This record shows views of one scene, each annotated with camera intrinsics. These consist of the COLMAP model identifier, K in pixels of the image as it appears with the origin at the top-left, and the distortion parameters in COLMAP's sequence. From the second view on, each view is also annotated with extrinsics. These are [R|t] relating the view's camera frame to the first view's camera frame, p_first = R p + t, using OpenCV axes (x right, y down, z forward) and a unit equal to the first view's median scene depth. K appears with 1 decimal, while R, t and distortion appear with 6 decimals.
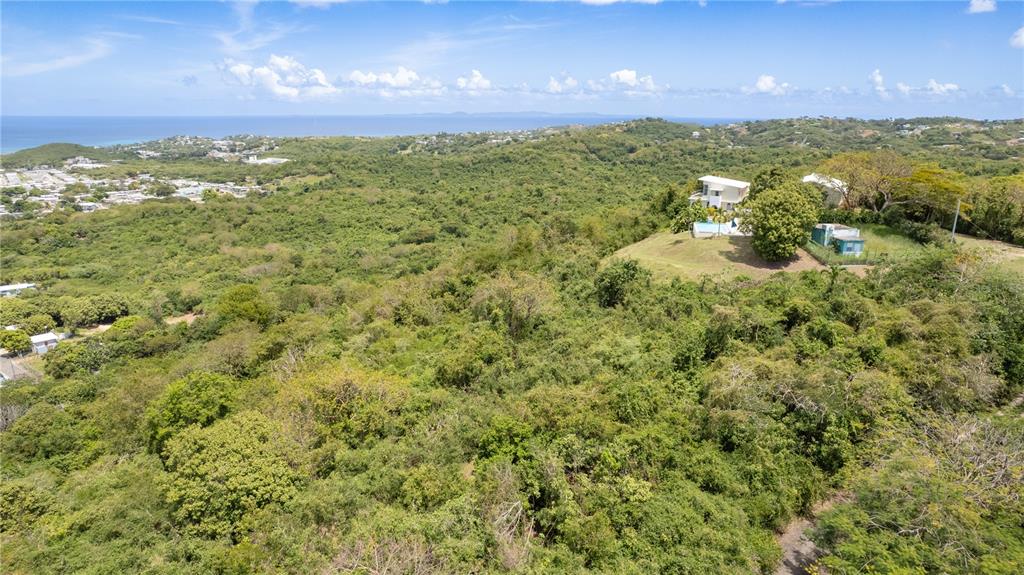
lens RADIAL K [[653.3, 0, 516.5], [0, 653.3, 279.9], [0, 0, 1]] dist [-0.075857, 0.075456]
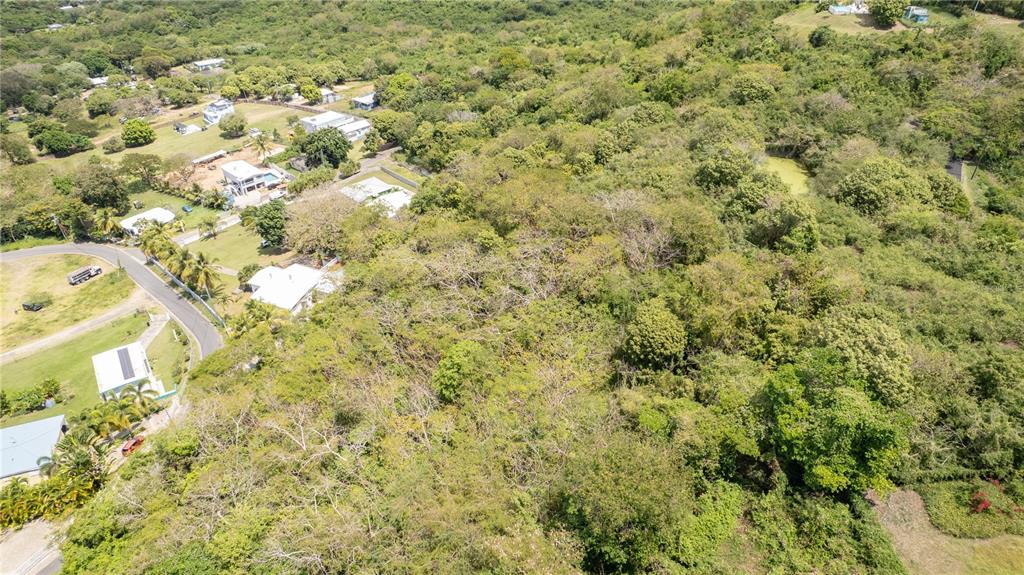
lens RADIAL K [[660.8, 0, 512.0], [0, 660.8, 287.5], [0, 0, 1]] dist [-0.077912, 0.071649]
pose [[0.999339, -0.018548, 0.031268, -0.901951], [0.007520, 0.946921, 0.321379, 0.091081], [-0.035569, -0.320932, 0.946434, -1.223245]]
